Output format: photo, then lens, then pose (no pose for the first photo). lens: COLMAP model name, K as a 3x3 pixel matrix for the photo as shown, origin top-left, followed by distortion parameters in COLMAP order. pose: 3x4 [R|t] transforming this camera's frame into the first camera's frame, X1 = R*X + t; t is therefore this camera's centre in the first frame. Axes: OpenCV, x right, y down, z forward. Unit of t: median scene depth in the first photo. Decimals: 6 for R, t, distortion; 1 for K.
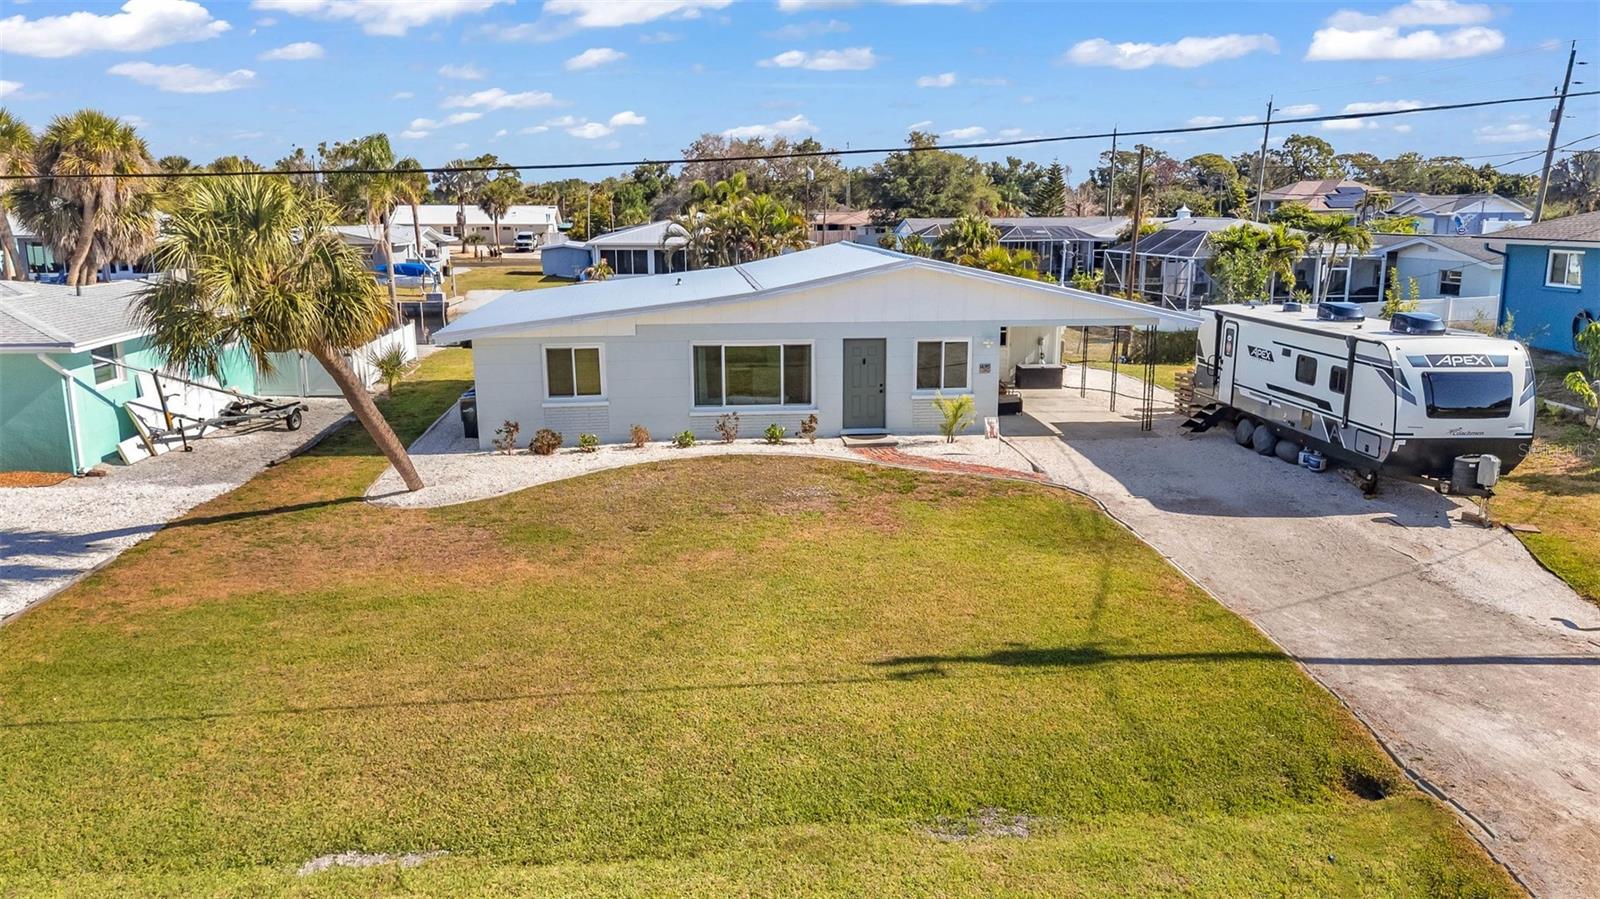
lens RADIAL K [[1171.1, 0, 800.0], [0, 1171.1, 449.5], [0, 0, 1]] dist [0.087899, -0.088377]
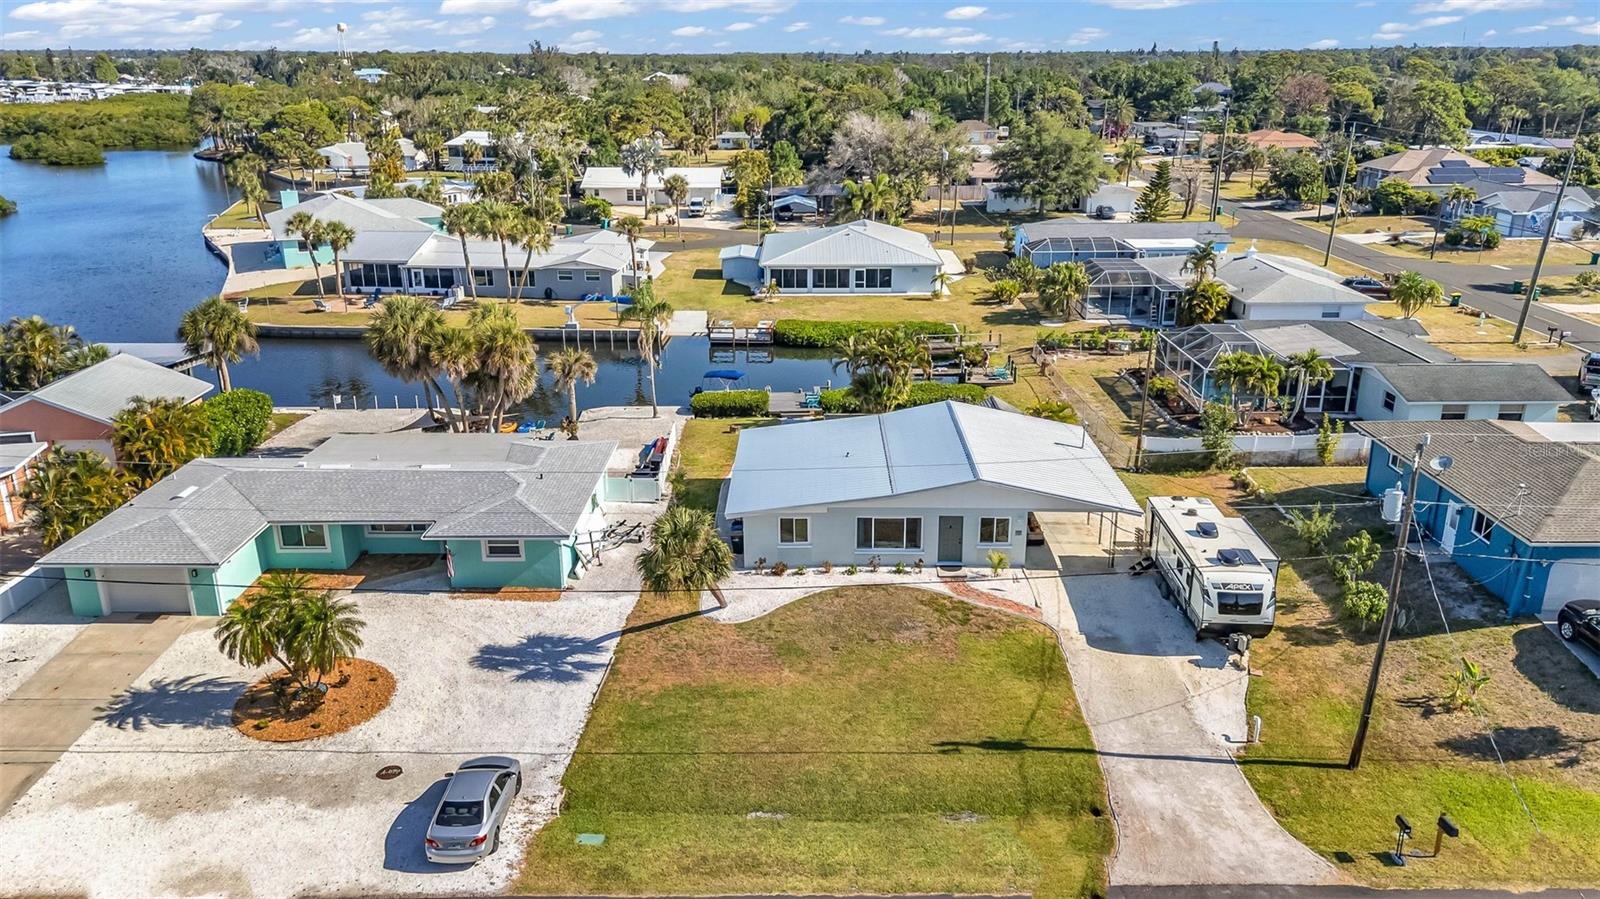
lens RADIAL K [[1171.1, 0, 800.0], [0, 1171.1, 449.5], [0, 0, 1]] dist [0.087899, -0.088377]
pose [[0.993452, 0.036139, -0.108382, 0.017390], [-0.022844, 0.992330, 0.121491, -0.479141], [0.111941, -0.118219, 0.986658, -0.944934]]
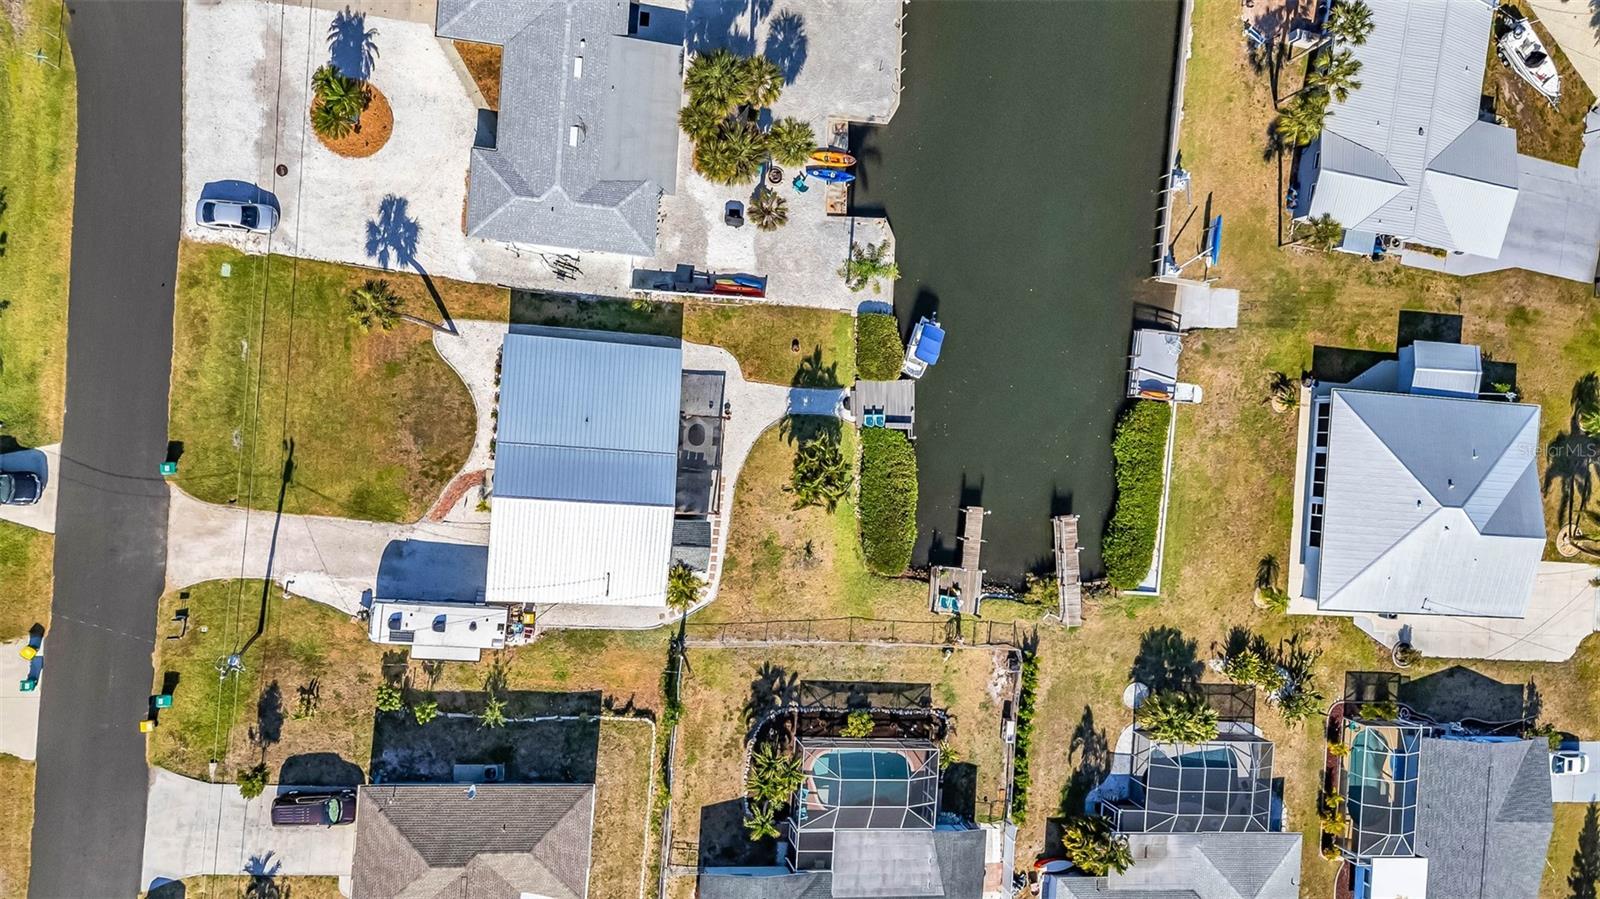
lens RADIAL K [[1177.5, 0, 795.9], [0, 1177.5, 434.5], [0, 0, 1]] dist [0.129279, -0.178379]
pose [[-0.173290, 0.984701, -0.018295, -0.144007], [-0.405151, -0.054343, 0.912633, -3.464399], [0.897677, 0.165563, 0.408370, 0.514826]]
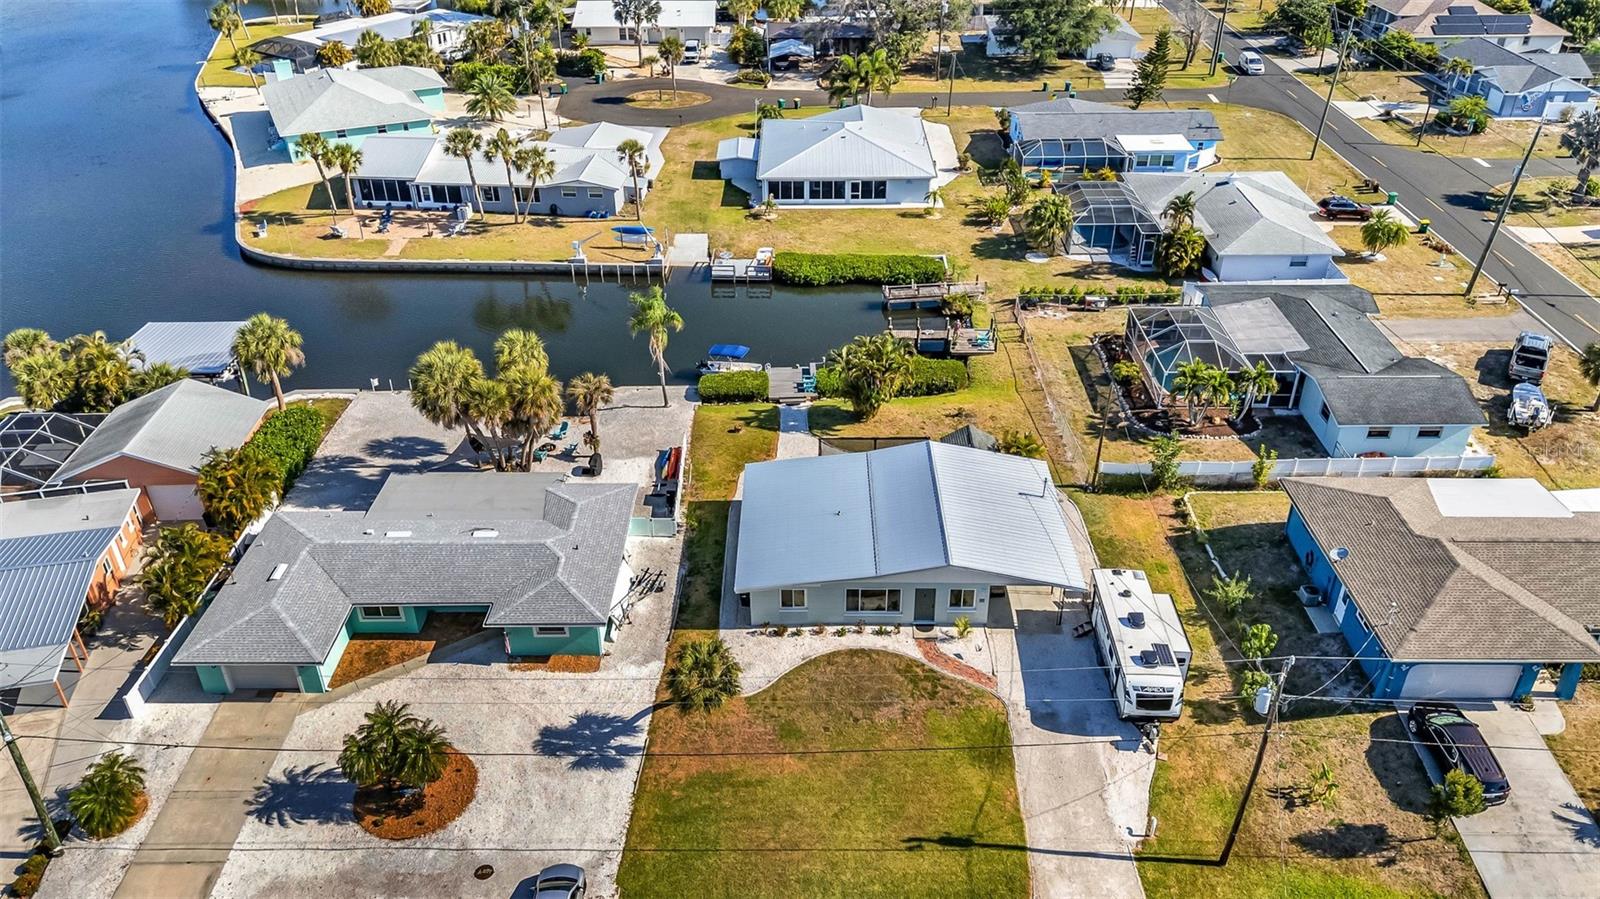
lens RADIAL K [[1171.1, 0, 800.0], [0, 1171.1, 449.5], [0, 0, 1]] dist [0.087899, -0.088377]
pose [[0.993797, 0.057696, -0.095074, 0.017880], [-0.021233, 0.937606, 0.347049, -1.250957], [0.109165, -0.342878, 0.933015, -1.108061]]
